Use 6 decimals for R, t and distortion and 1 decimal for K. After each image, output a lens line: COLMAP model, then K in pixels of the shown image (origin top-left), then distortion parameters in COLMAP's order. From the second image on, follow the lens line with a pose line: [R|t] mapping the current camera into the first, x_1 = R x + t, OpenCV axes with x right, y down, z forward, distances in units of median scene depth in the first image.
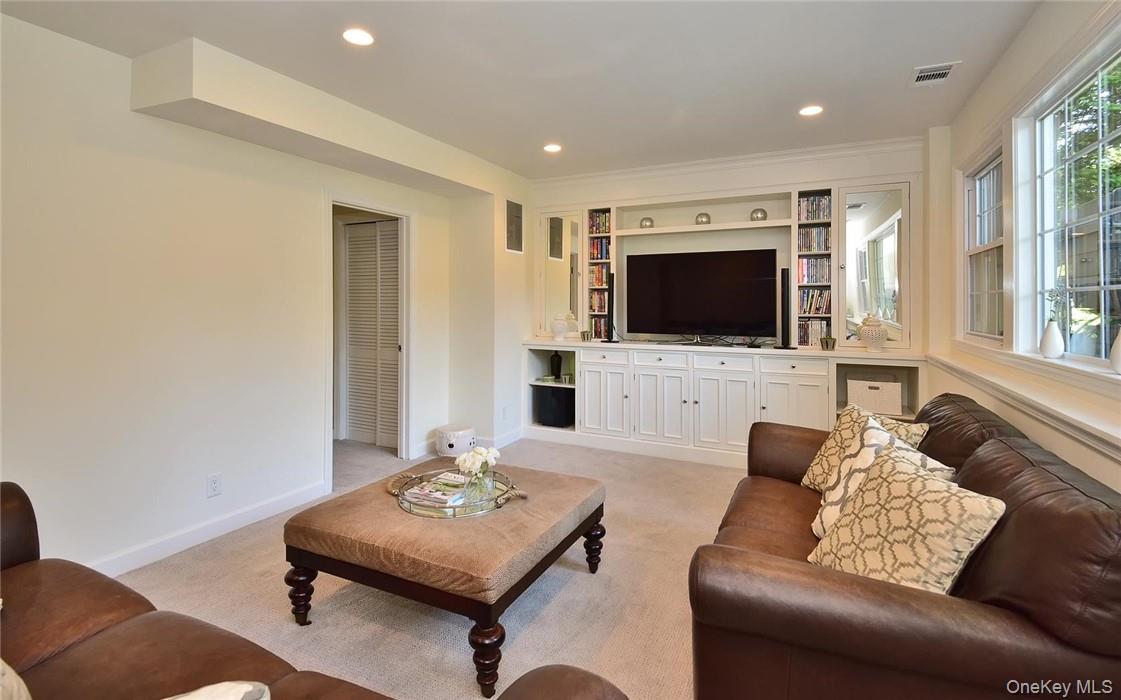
lens RADIAL K [[524.4, 0, 556.6], [0, 524.4, 302.0], [0, 0, 1]] dist [0.002944, 0.000146]
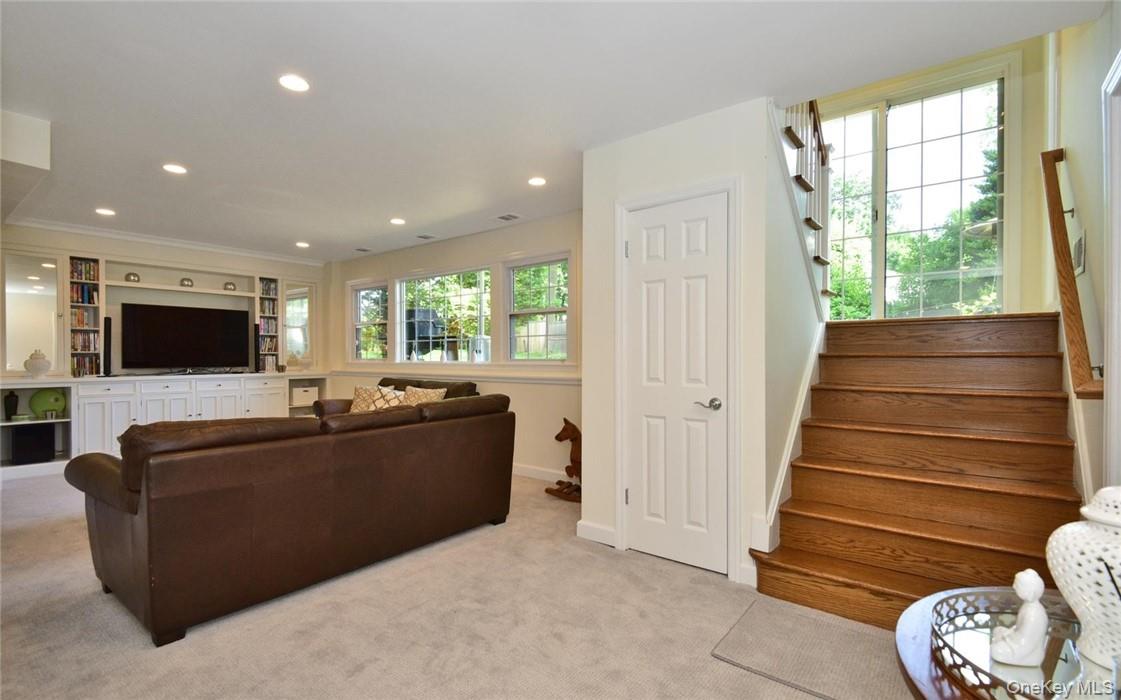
lens RADIAL K [[522.4, 0, 557.4], [0, 522.4, 356.7], [0, 0, 1]] dist [-0.000002, -0.000262]
pose [[0.196847, -0.002853, 0.980430, -0.936888], [-0.003650, 0.999987, 0.003643, 0.027258], [-0.980427, -0.004295, 0.196834, -0.226912]]
